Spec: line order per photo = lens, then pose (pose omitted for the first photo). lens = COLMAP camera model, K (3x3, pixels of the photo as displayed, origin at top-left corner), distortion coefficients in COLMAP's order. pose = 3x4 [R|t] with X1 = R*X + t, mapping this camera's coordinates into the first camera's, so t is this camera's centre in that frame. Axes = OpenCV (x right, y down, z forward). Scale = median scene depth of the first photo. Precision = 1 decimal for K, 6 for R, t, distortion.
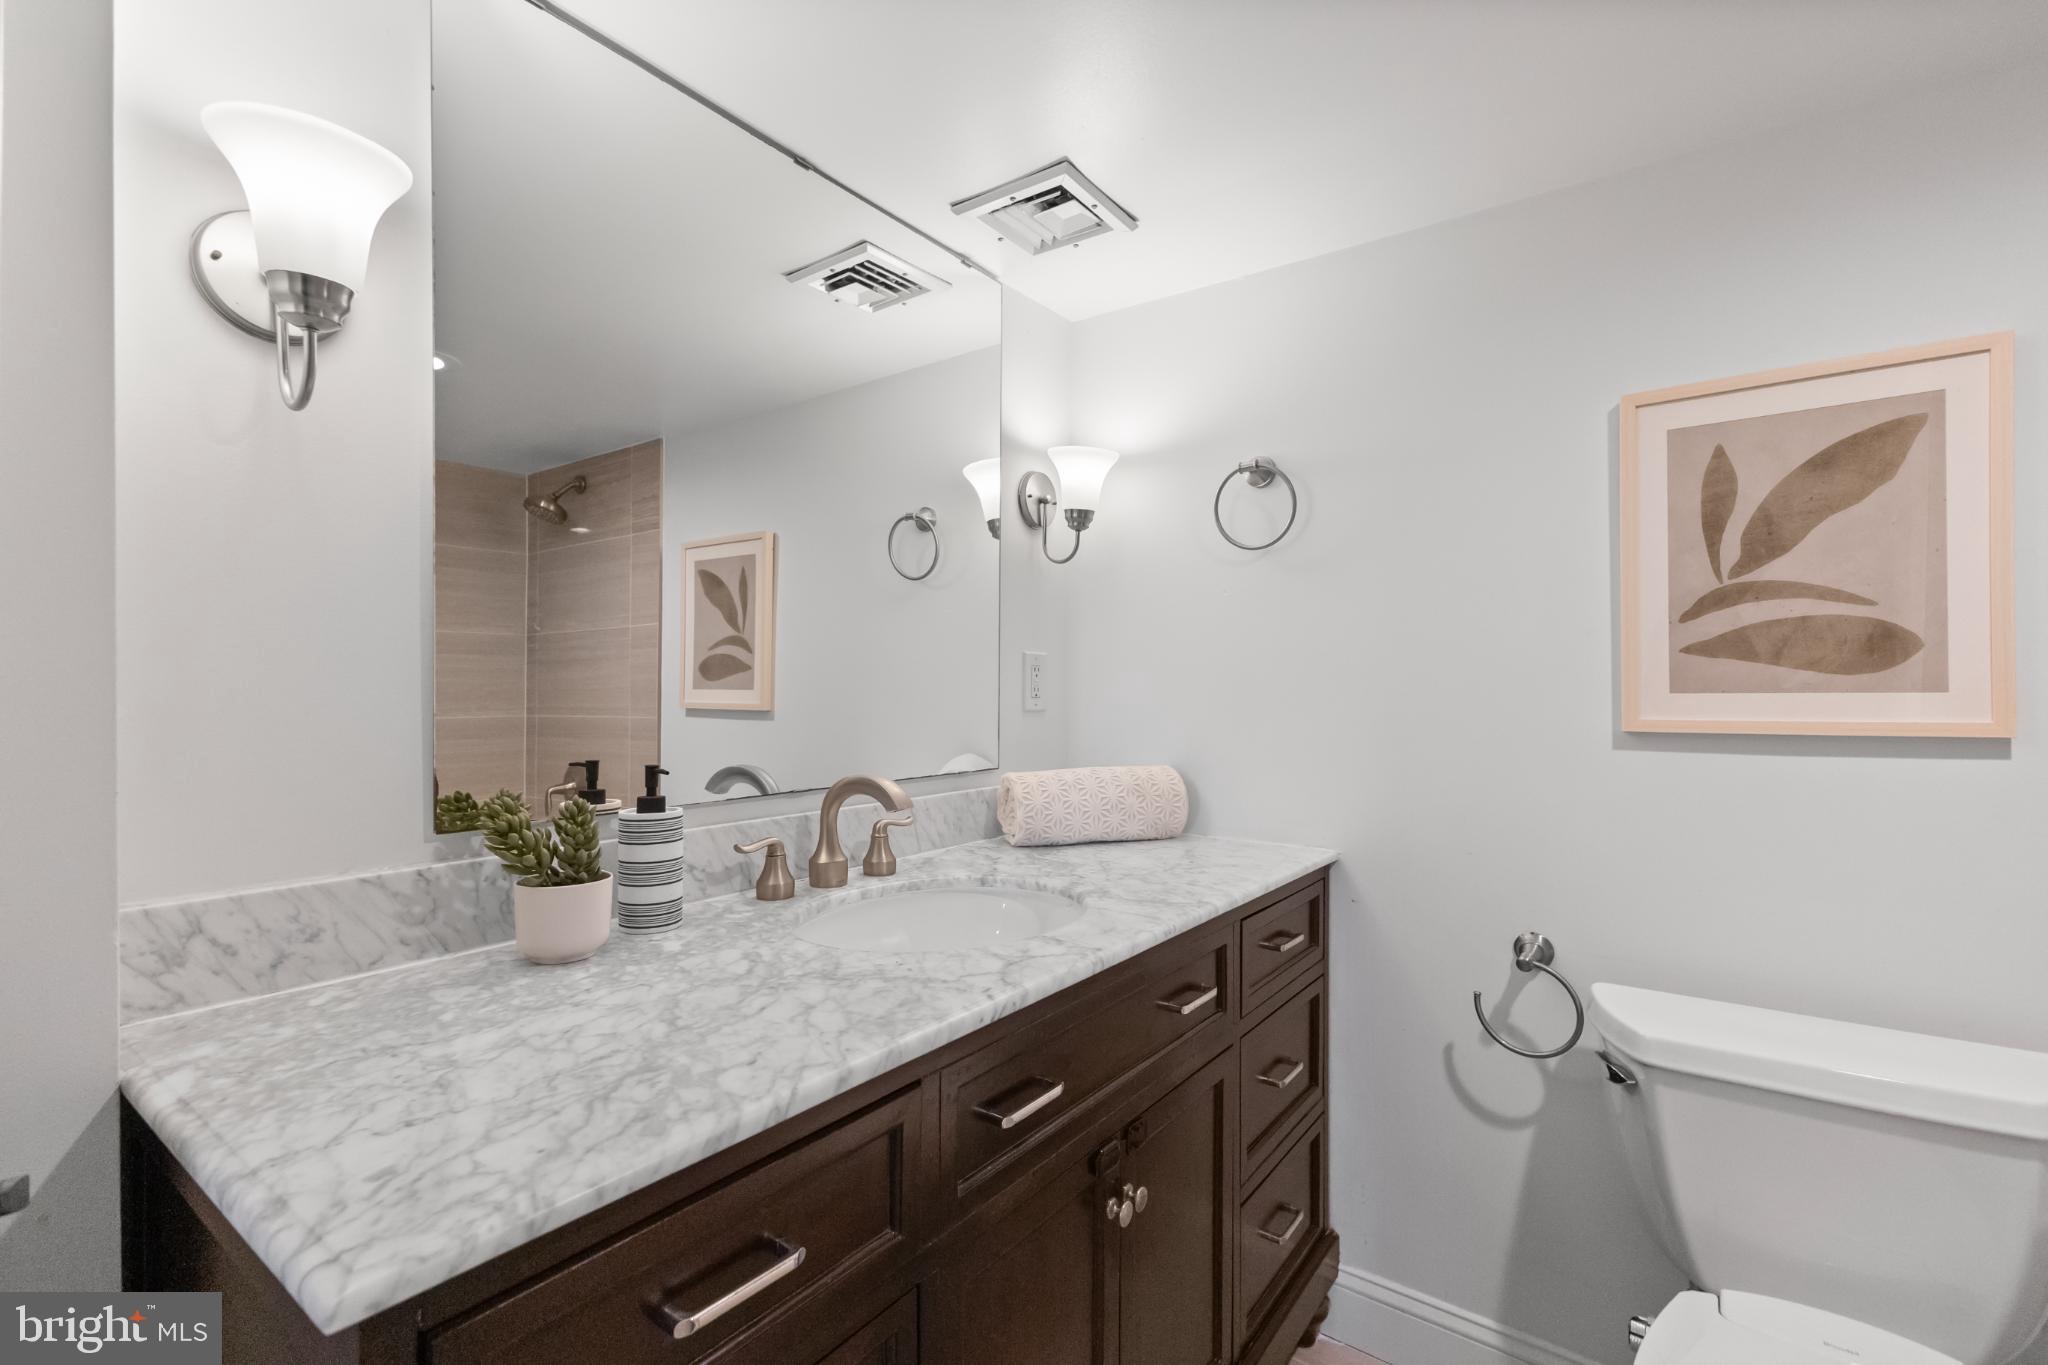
lens RADIAL K [[907.3, 0, 1025.0], [0, 907.3, 689.2], [0, 0, 1]] dist [0.018300, 0.000227]
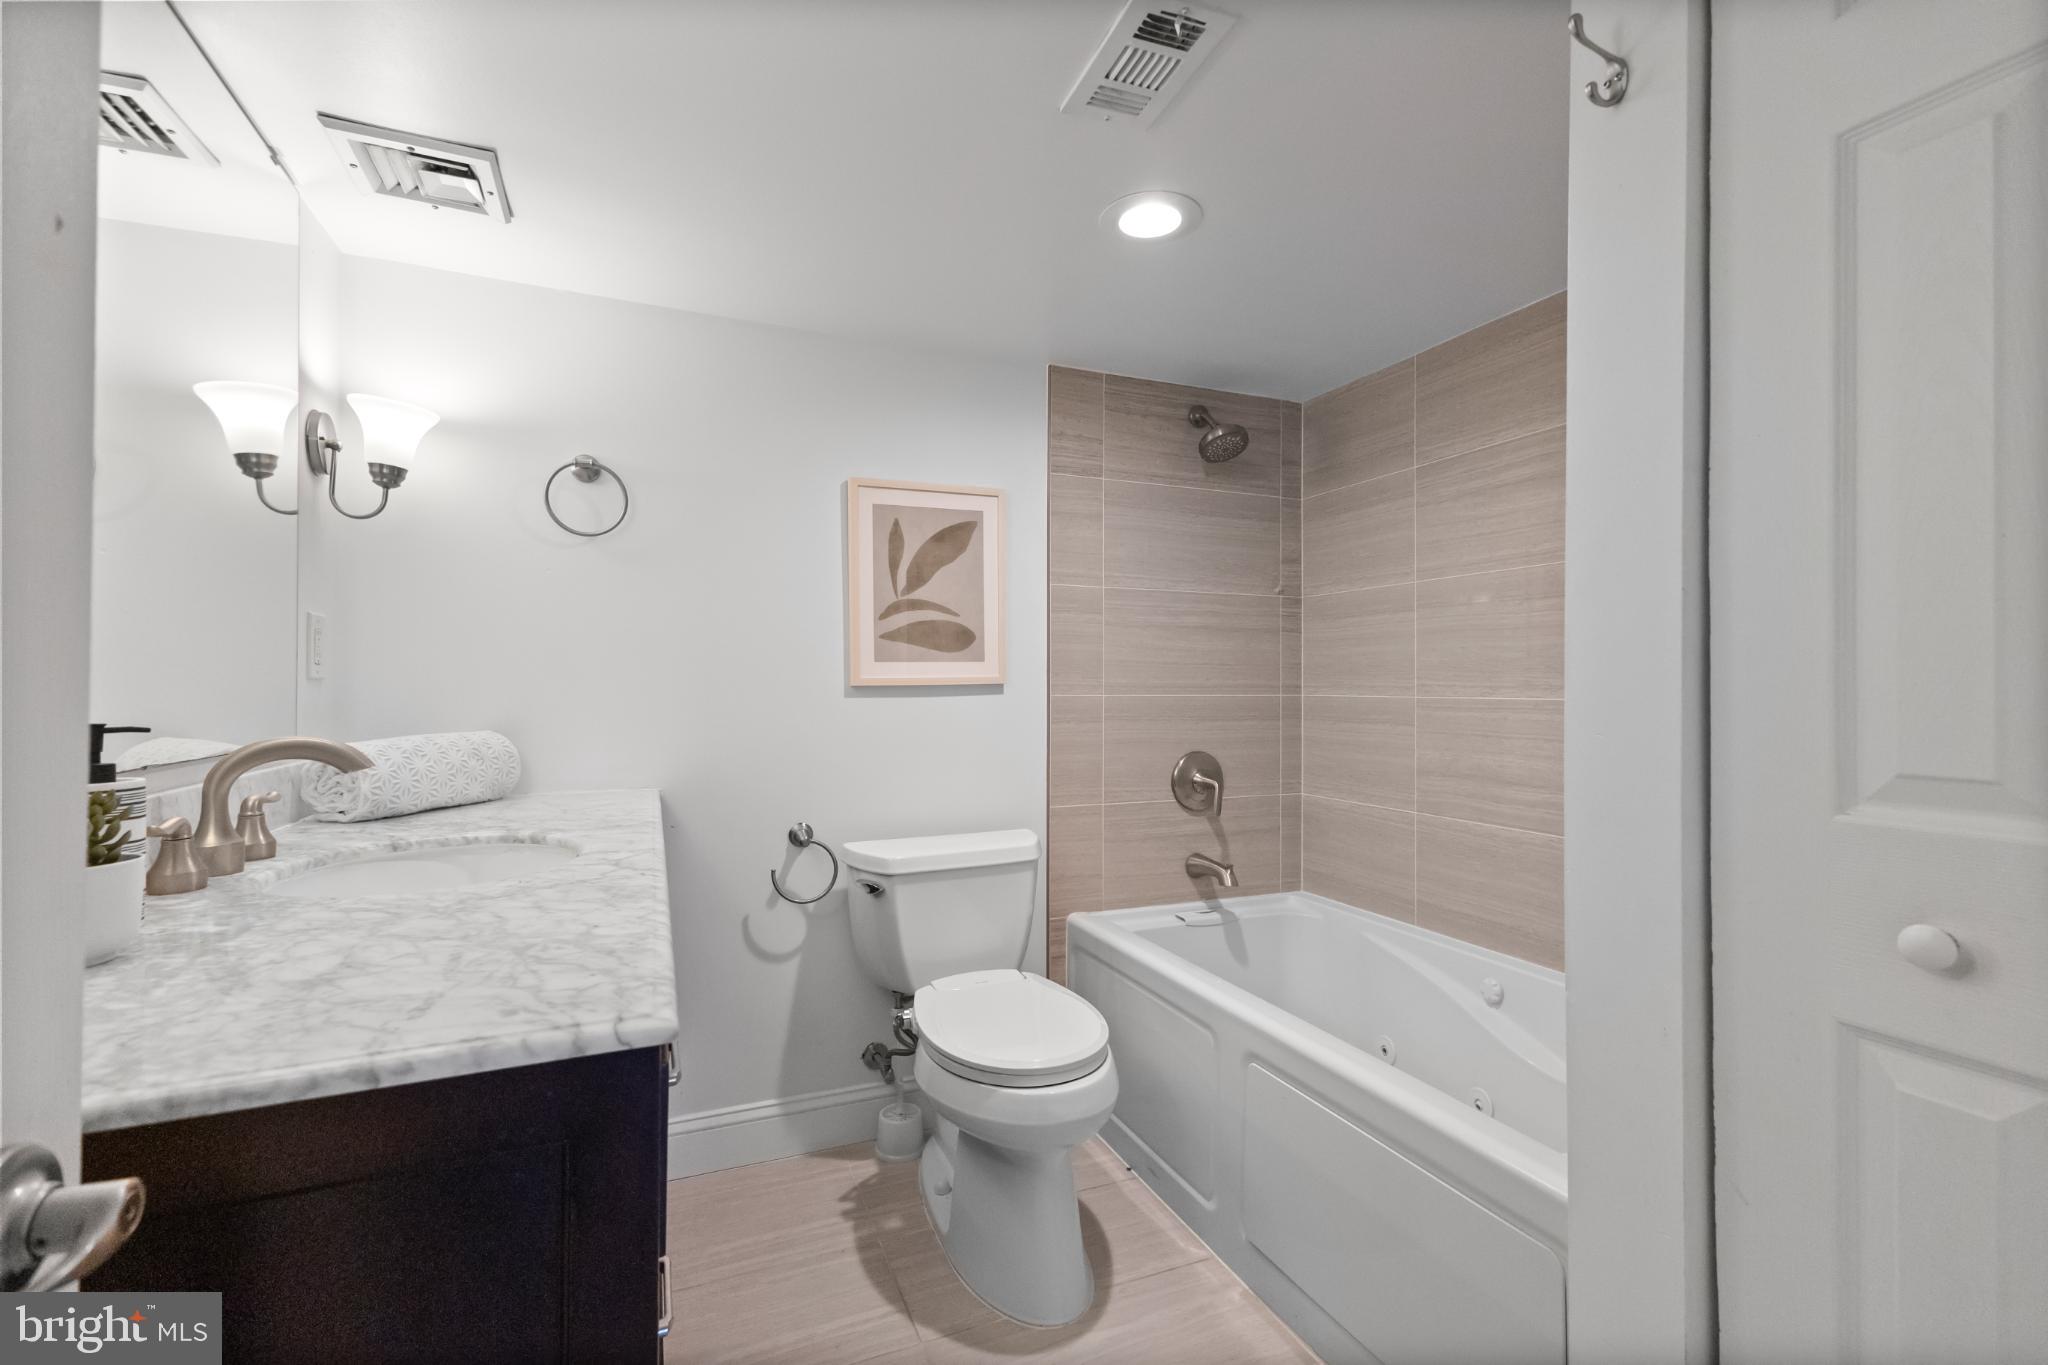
lens RADIAL K [[907.3, 0, 1010.8], [0, 907.3, 679.4], [0, 0, 1]] dist [0.018300, 0.000227]
pose [[0.522018, 0.001693, 0.852933, -0.565174], [0.004544, 0.999978, -0.004766, 0.044368], [-0.852922, 0.006364, 0.521999, -0.069018]]
